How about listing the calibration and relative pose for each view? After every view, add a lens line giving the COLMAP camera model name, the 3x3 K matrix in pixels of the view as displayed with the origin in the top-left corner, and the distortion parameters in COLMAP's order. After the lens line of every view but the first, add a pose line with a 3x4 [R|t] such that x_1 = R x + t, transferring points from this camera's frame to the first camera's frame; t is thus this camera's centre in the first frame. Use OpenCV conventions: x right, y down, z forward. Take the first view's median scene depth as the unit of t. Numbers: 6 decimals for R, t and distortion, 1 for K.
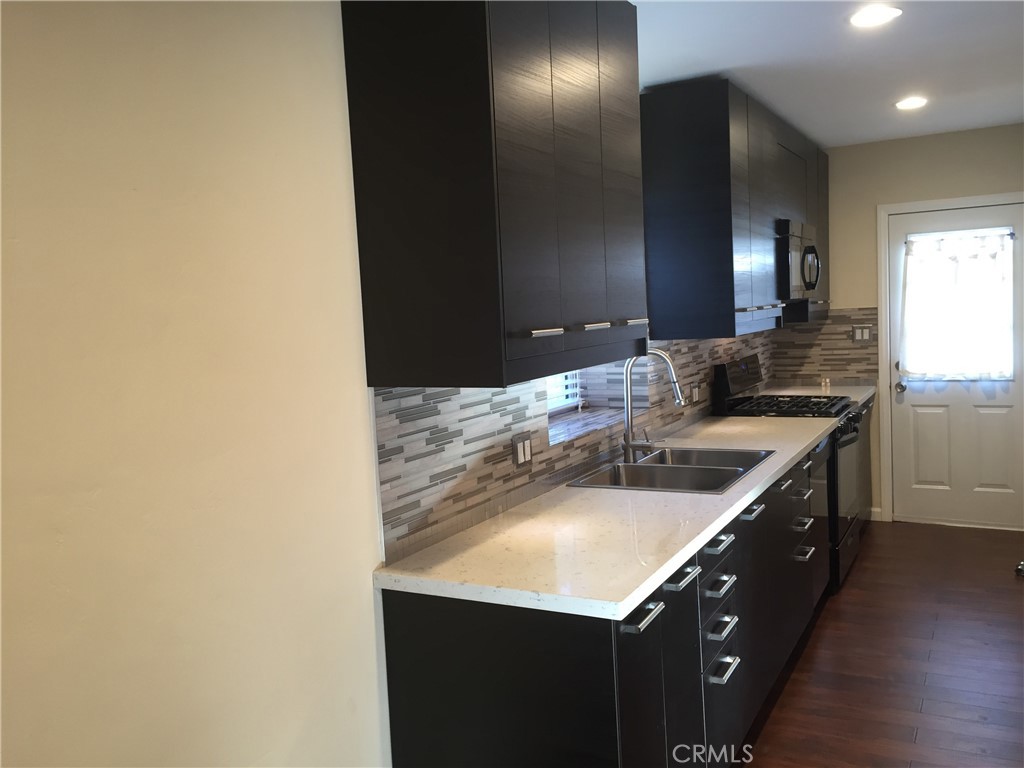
lens RADIAL K [[874.9, 0, 510.0], [0, 874.9, 383.1], [0, 0, 1]] dist [0.066912, -0.033589]
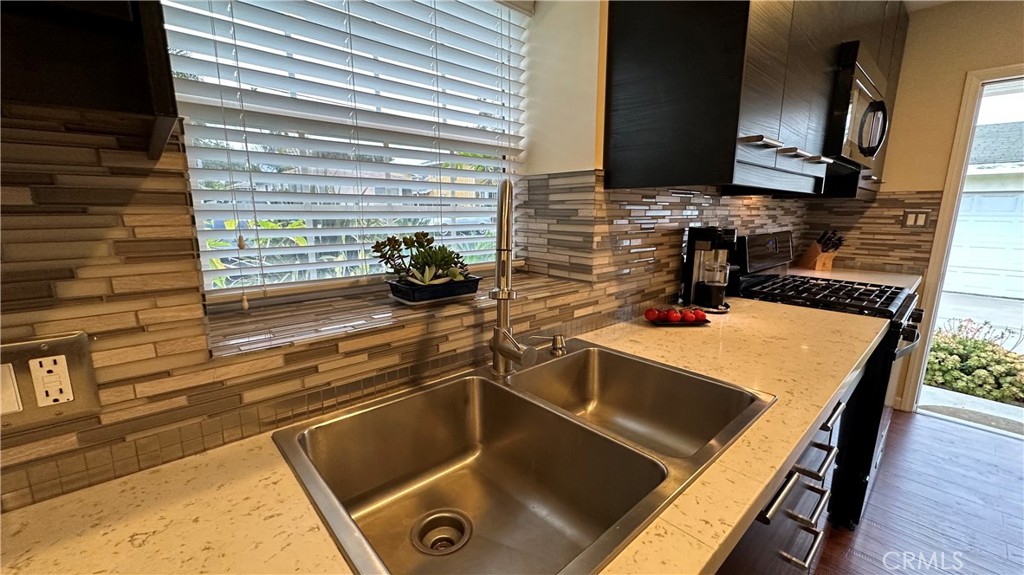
lens RADIAL K [[407.6, 0, 508.4], [0, 407.6, 288.2], [0, 0, 1]] dist [-0.000897, -0.000157]
pose [[0.941478, 0.116902, -0.316155, 0.225305], [-0.080179, 0.988681, 0.126811, -0.005102], [0.327401, -0.094041, 0.940194, 0.739701]]
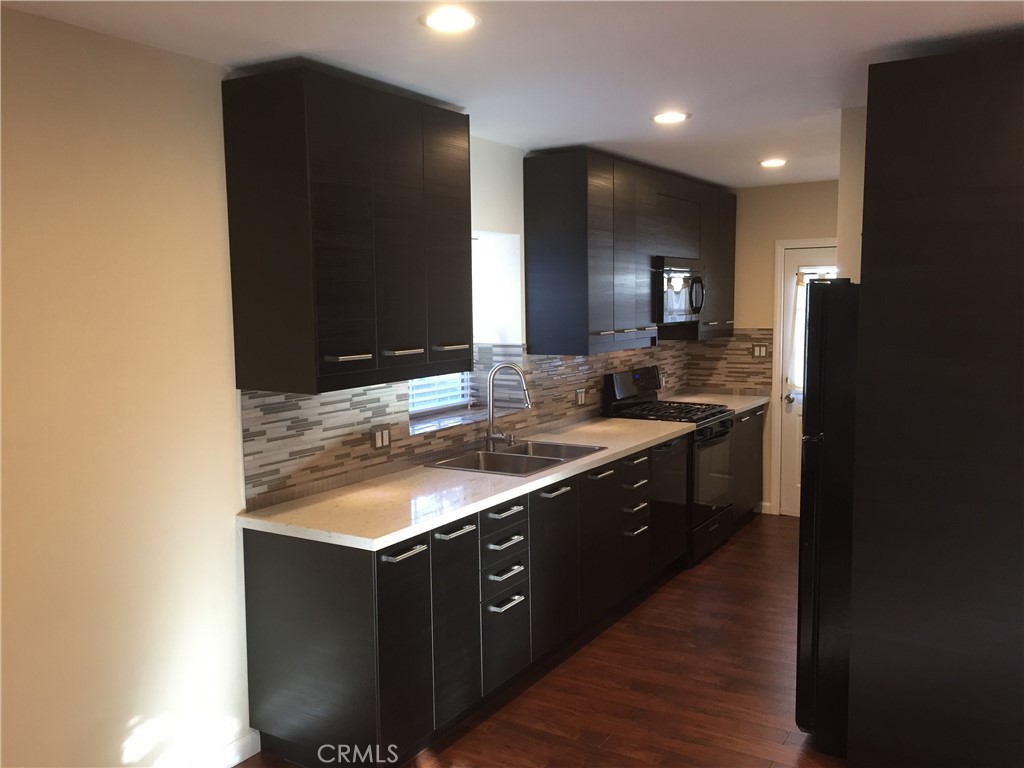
lens RADIAL K [[874.9, 0, 509.0], [0, 874.9, 381.9], [0, 0, 1]] dist [0.066912, -0.033589]
pose [[0.997590, 0.044194, -0.053486, 0.227382], [-0.043487, 0.998952, 0.014302, -0.029694], [0.054062, -0.011941, 0.998466, -0.269492]]
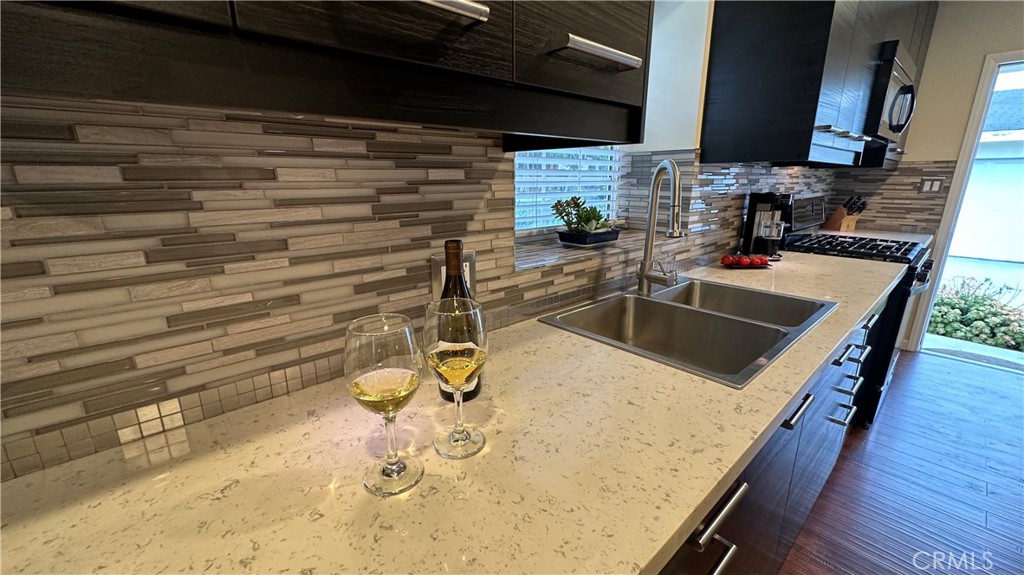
lens RADIAL K [[407.6, 0, 508.4], [0, 407.6, 287.1], [0, 0, 1]] dist [-0.000897, -0.000157]
pose [[0.940089, 0.136978, -0.312200, 0.136181], [-0.076683, 0.977227, 0.197855, 0.011987], [0.332192, -0.162061, 0.929185, 0.568331]]
